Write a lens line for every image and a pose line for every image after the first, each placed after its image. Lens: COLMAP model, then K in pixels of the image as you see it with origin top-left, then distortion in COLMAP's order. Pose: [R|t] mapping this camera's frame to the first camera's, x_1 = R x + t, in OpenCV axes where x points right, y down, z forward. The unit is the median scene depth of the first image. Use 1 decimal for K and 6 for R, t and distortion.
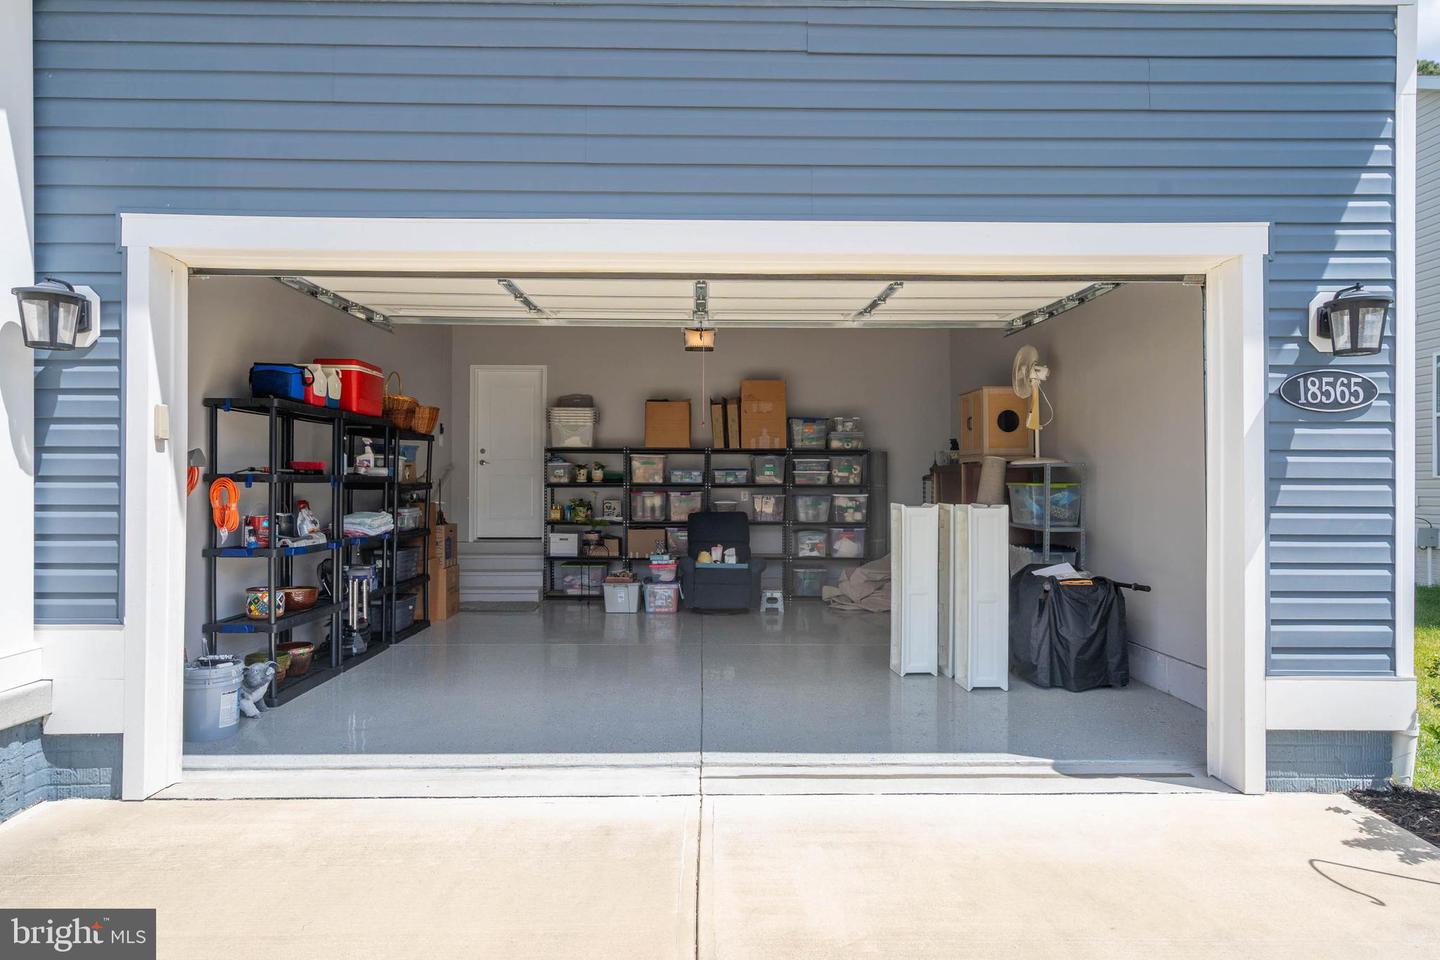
lens RADIAL K [[836.0, 0, 720.0], [0, 836.0, 480.0], [0, 0, 1]] dist [0.001910, 0.000712]
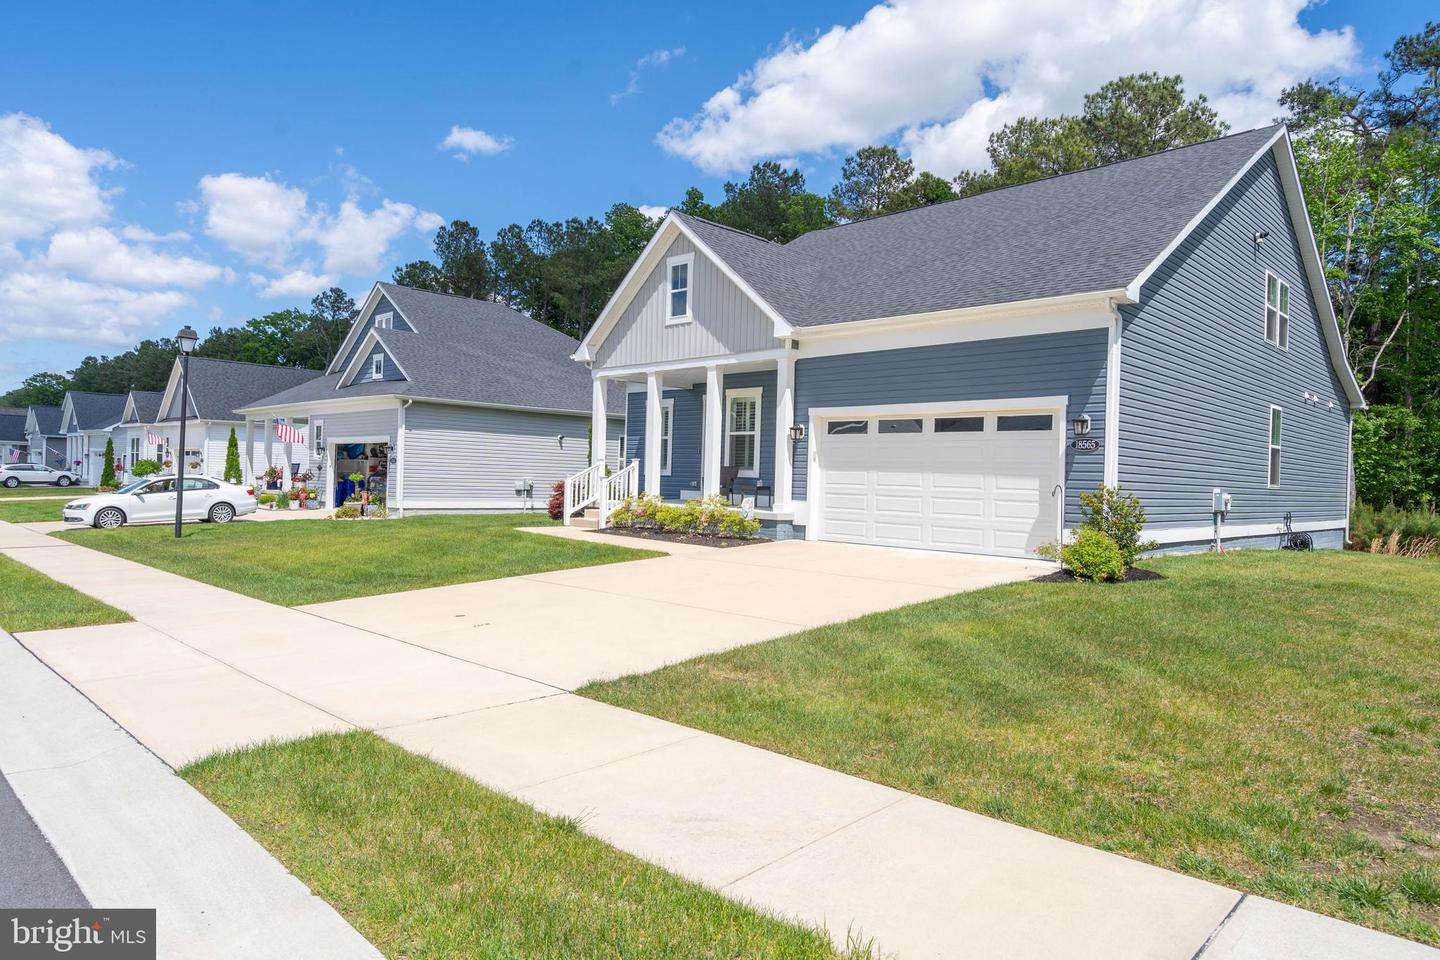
lens RADIAL K [[894.9, 0, 720.0], [0, 894.9, 480.0], [0, 0, 1]] dist [-0.004549, -0.001177]
pose [[0.690232, 0.018749, -0.723346, 2.343576], [-0.026514, 0.999648, 0.000610, 0.070213], [0.723102, 0.018758, 0.690486, -2.547613]]
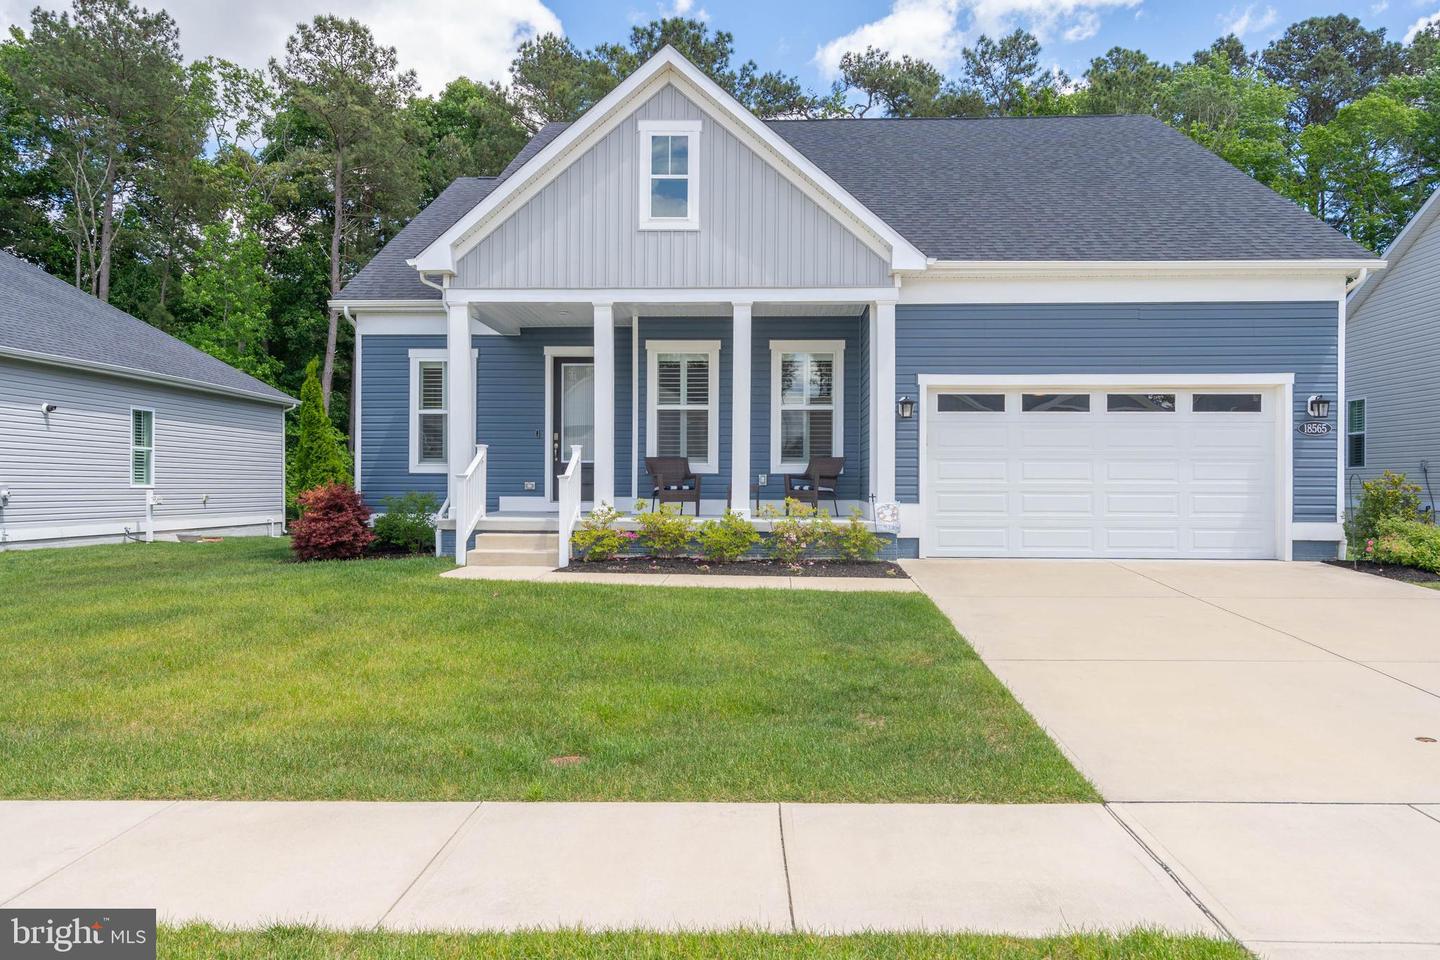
lens RADIAL K [[1043.9, 0, 720.0], [0, 1043.9, 480.0], [0, 0, 1]] dist [0.009701, 0.000441]
pose [[0.998259, 0.001151, -0.058966, -1.206070], [-0.001249, 0.999998, -0.001626, 0.089058], [0.058964, 0.001697, 0.998259, -2.937205]]
